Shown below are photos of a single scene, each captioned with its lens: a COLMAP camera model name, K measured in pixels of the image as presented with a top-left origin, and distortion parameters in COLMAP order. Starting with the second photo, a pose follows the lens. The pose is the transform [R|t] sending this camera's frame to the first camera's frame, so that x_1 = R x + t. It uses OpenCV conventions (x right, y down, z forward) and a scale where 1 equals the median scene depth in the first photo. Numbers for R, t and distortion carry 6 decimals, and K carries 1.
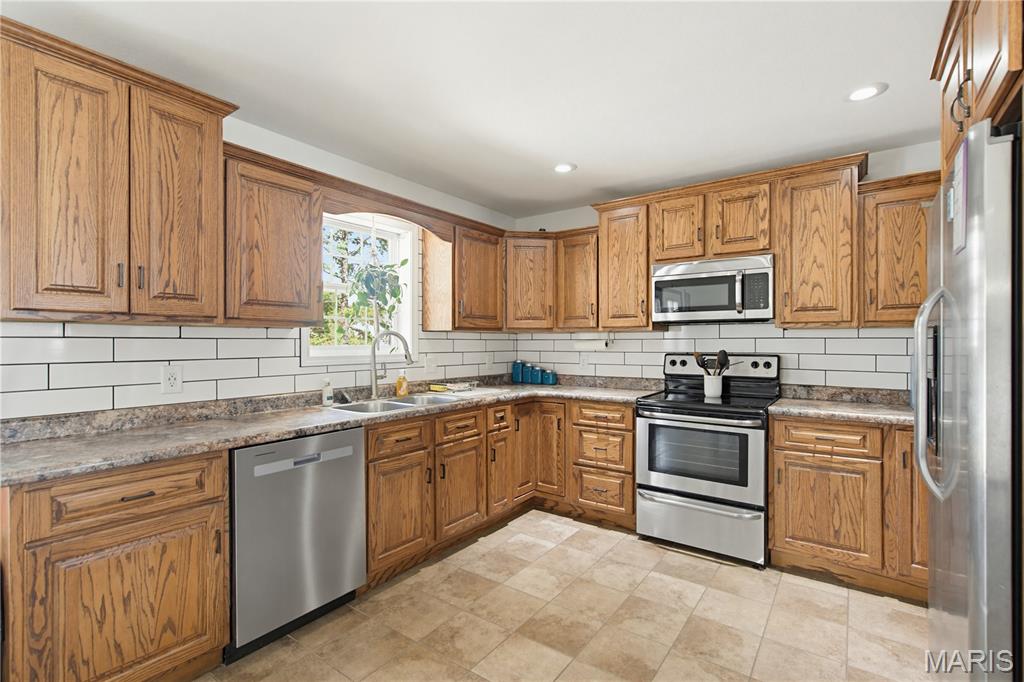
lens RADIAL K [[473.8, 0, 511.5], [0, 473.8, 342.5], [0, 0, 1]] dist [0.000570, -0.000720]
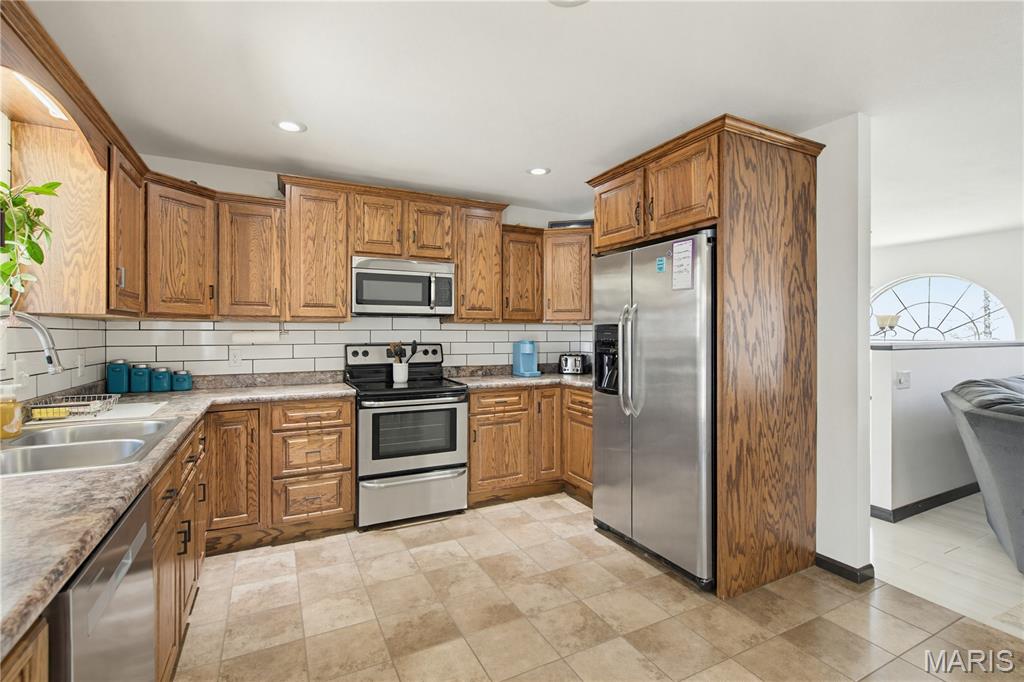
lens RADIAL K [[473.8, 0, 512.5], [0, 473.8, 333.7], [0, 0, 1]] dist [0.000570, -0.000720]
pose [[0.448738, -0.001222, 0.893663, -0.476897], [0.000937, 0.999999, 0.000897, -0.000557], [-0.893663, 0.000435, 0.448739, 0.276313]]
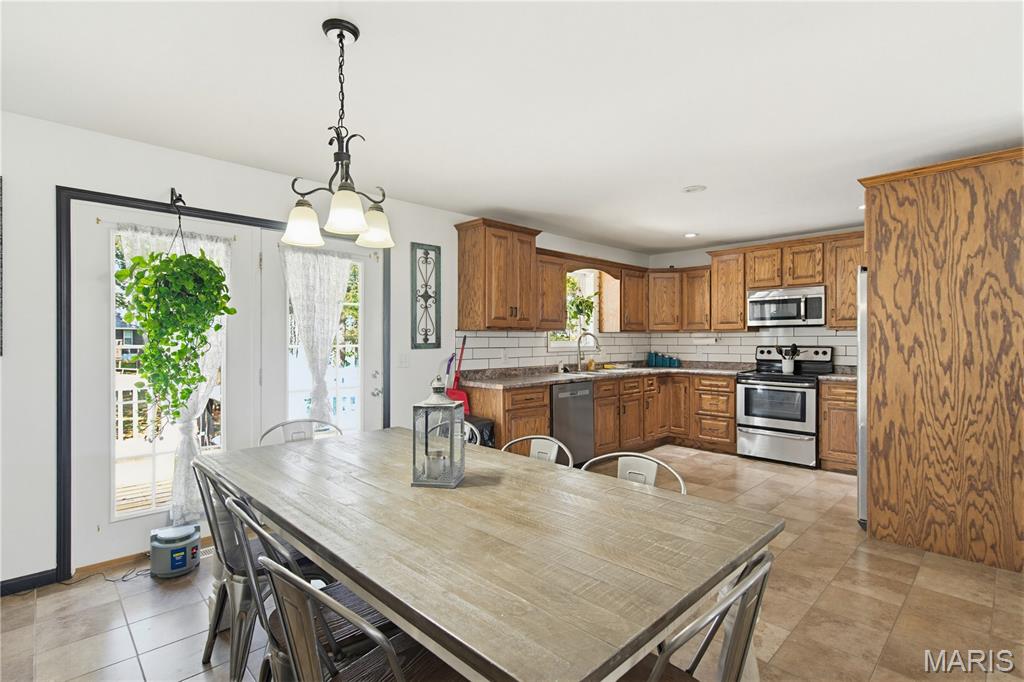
lens RADIAL K [[489.0, 0, 505.3], [0, 489.0, 342.4], [0, 0, 1]] dist [0.000809, 0.001066]
pose [[0.983473, -0.000340, -0.181053, -0.228066], [0.001157, 0.999990, 0.004405, 0.003349], [0.181049, -0.004542, 0.983464, -0.845020]]
